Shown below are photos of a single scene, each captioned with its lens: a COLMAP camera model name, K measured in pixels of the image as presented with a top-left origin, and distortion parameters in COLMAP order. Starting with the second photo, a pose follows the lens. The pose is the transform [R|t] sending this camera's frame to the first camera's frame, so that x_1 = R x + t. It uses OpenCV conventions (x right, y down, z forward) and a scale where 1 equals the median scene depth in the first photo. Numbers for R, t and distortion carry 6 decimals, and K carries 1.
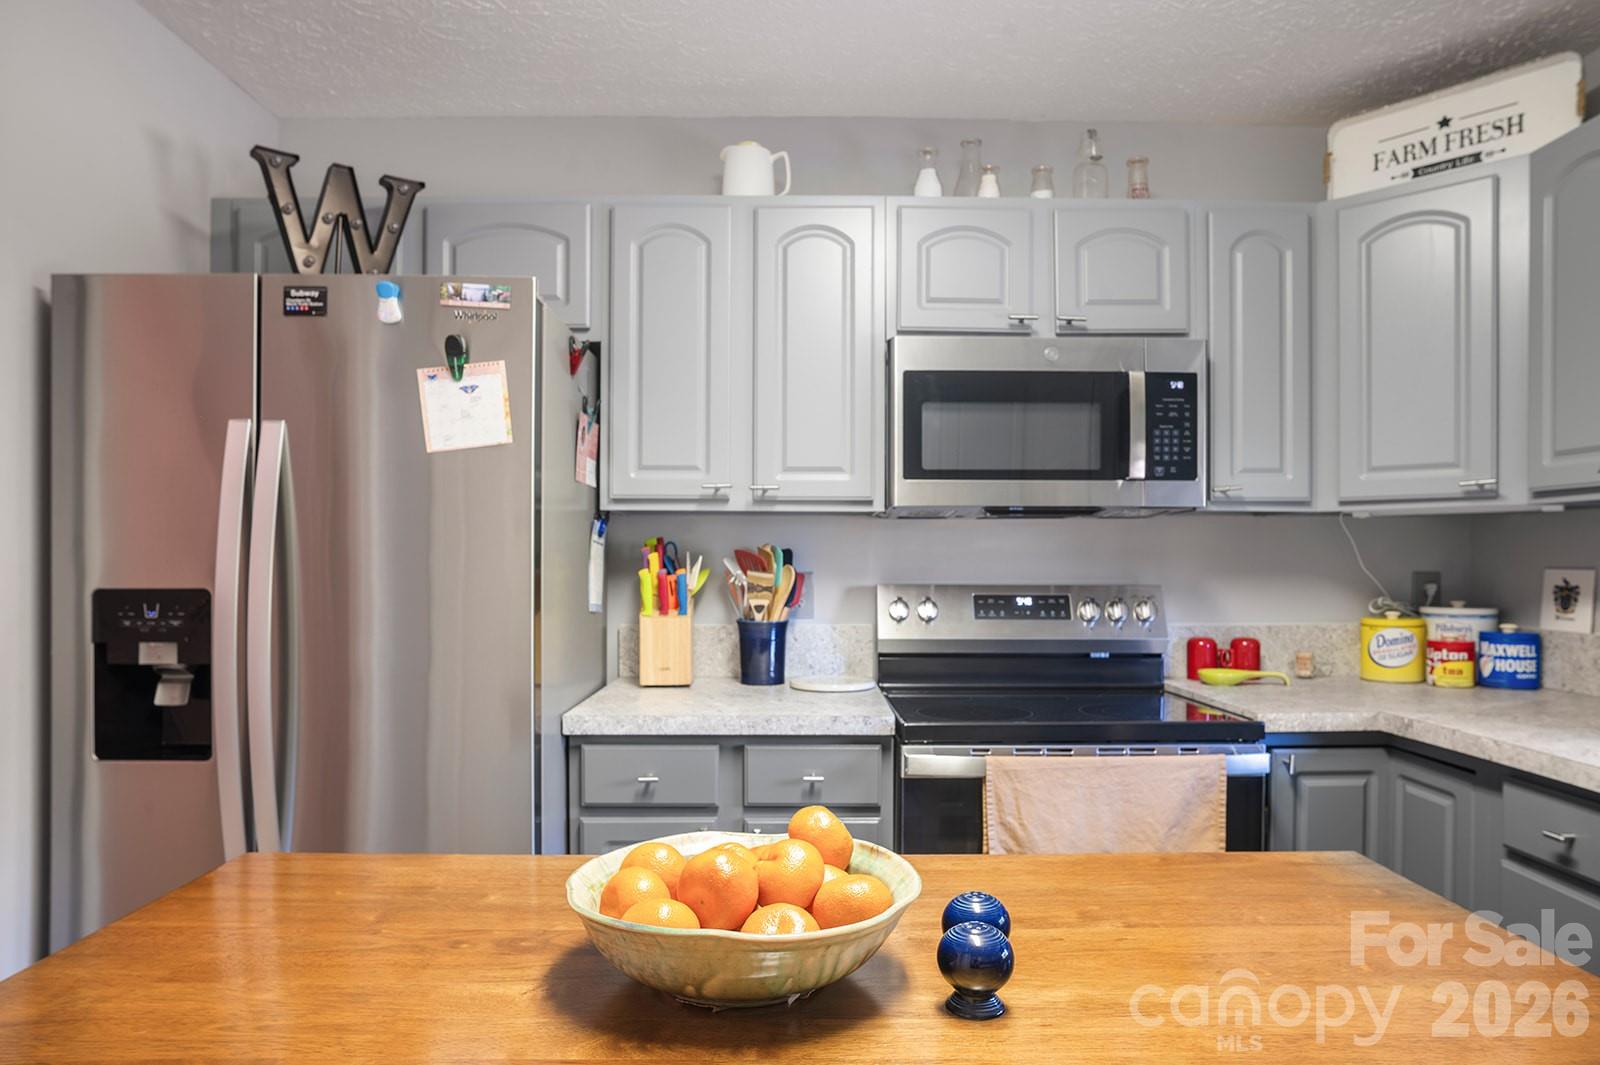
lens RADIAL K [[998.0, 0, 798.9], [0, 998.0, 554.6], [0, 0, 1]] dist [-0.059670, 0.052151]
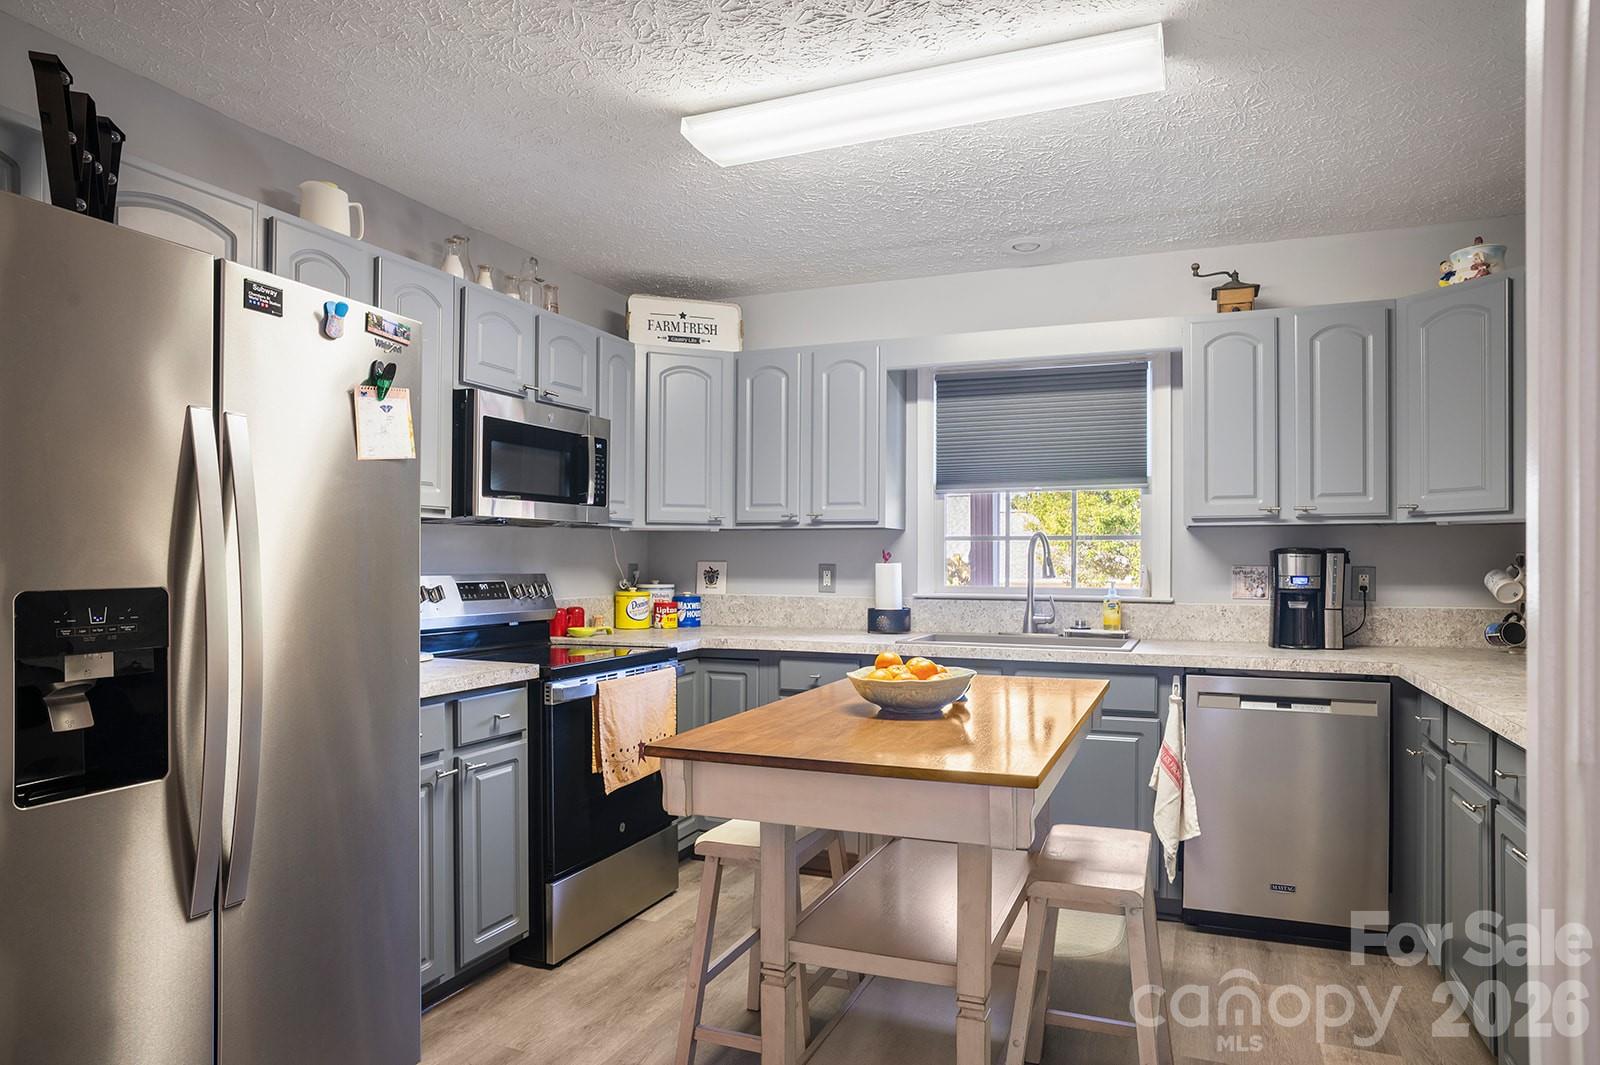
lens RADIAL K [[973.7, 0, 803.7], [0, 973.7, 567.2], [0, 0, 1]] dist [-0.059222, 0.042217]
pose [[0.394523, -0.008972, 0.918842, -0.905598], [-0.006761, 0.999897, 0.012666, 0.000253], [-0.918861, -0.011209, 0.394421, 0.083297]]
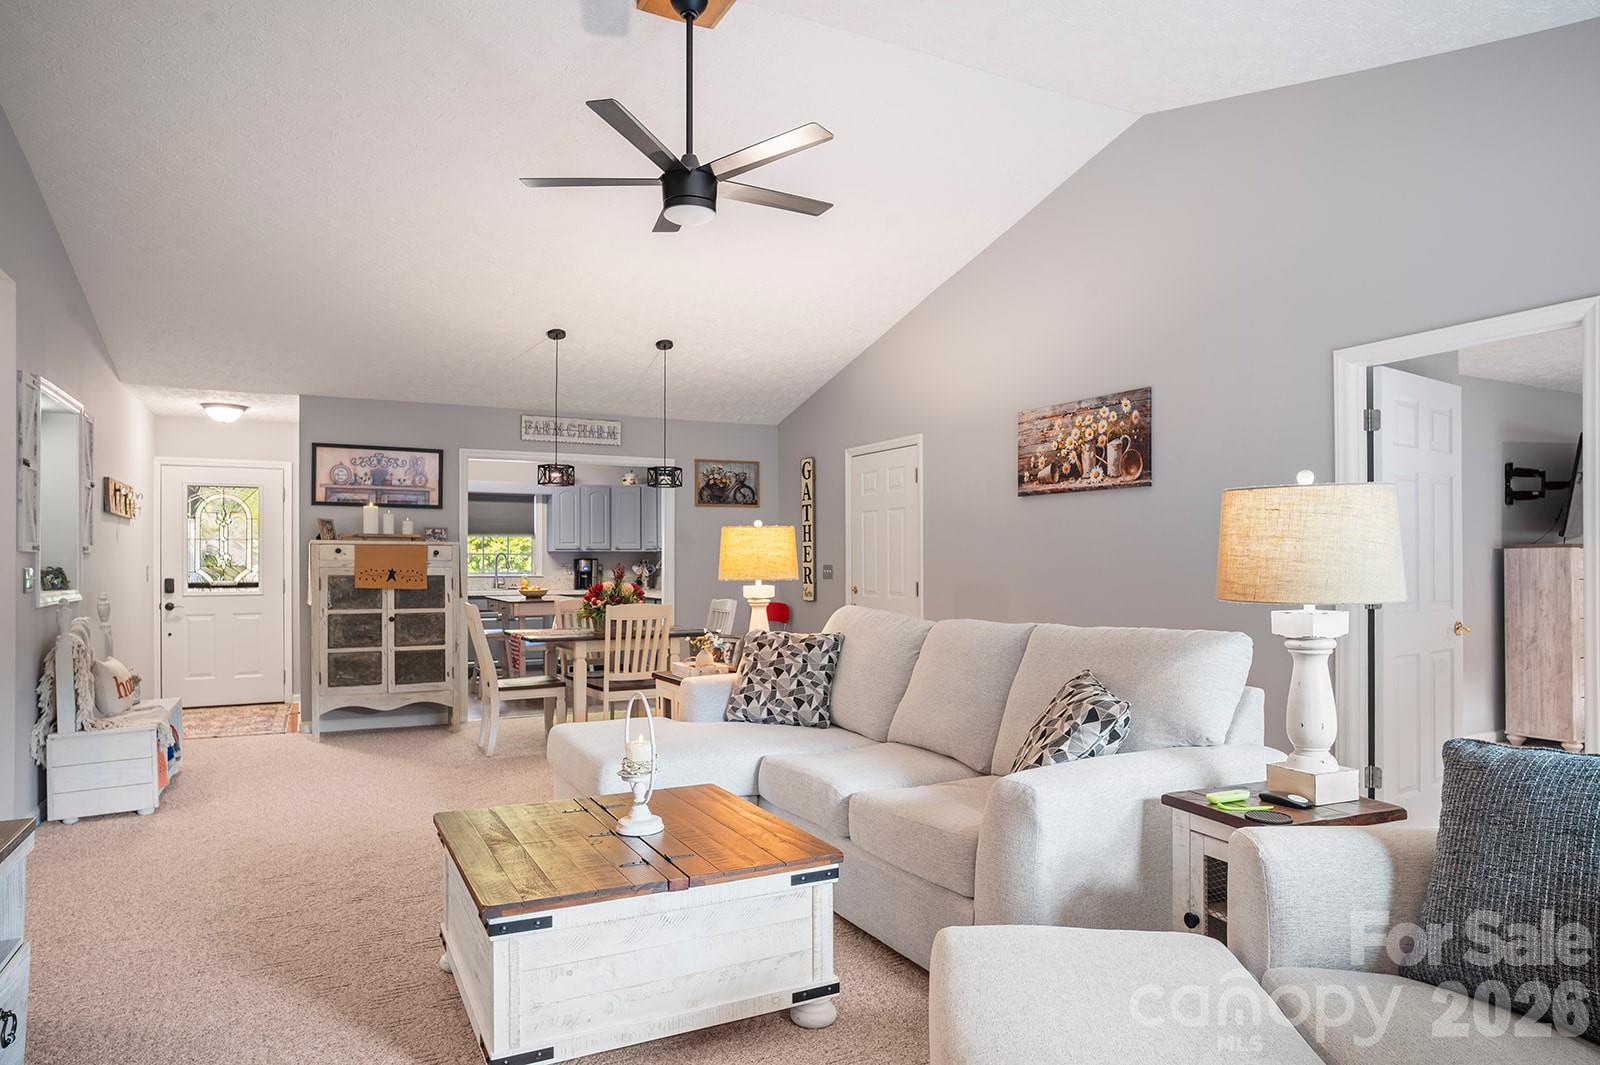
lens RADIAL K [[973.7, 0, 803.7], [0, 973.7, 567.2], [0, 0, 1]] dist [-0.059222, 0.042217]
pose [[-0.442393, -0.008350, 0.896783, -3.900509], [-0.007503, 0.999956, 0.005610, -0.006977], [-0.896790, -0.004247, -0.442436, 1.076892]]
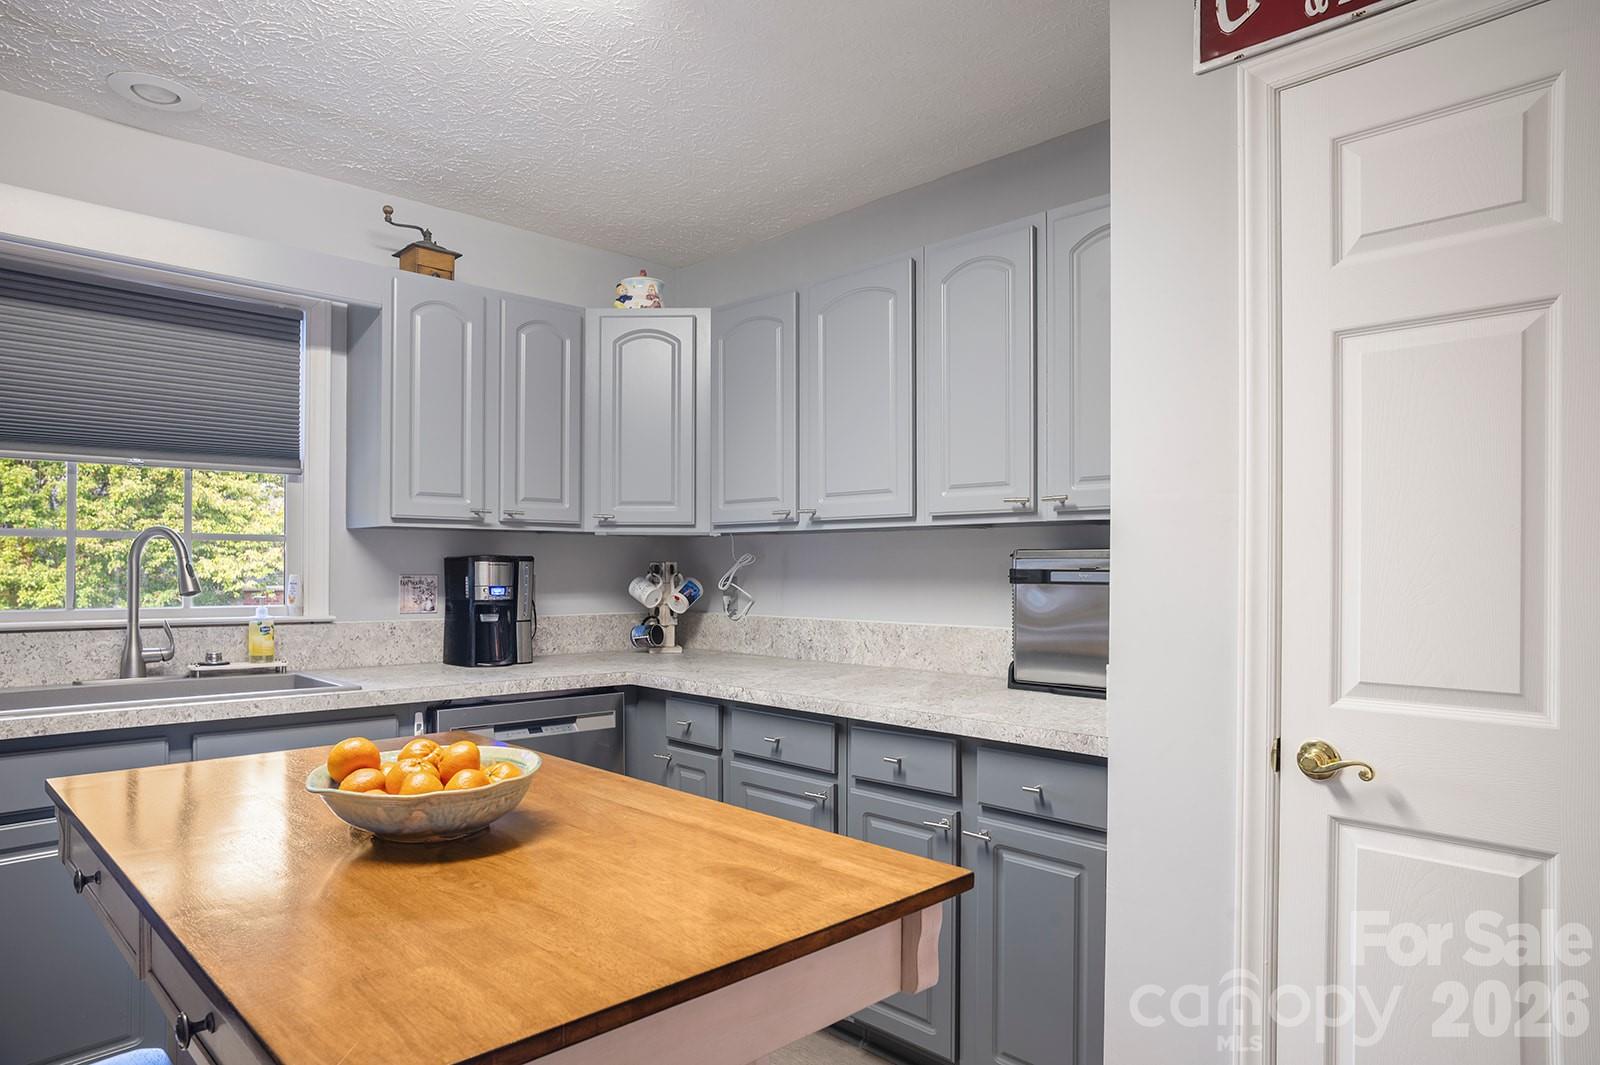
lens RADIAL K [[973.7, 0, 803.7], [0, 973.7, 567.2], [0, 0, 1]] dist [-0.059222, 0.042217]
pose [[-0.684947, -0.005026, 0.728575, -0.548356], [-0.011514, 0.999926, -0.003926, 0.001432], [-0.728502, -0.011078, -0.684954, 0.555539]]
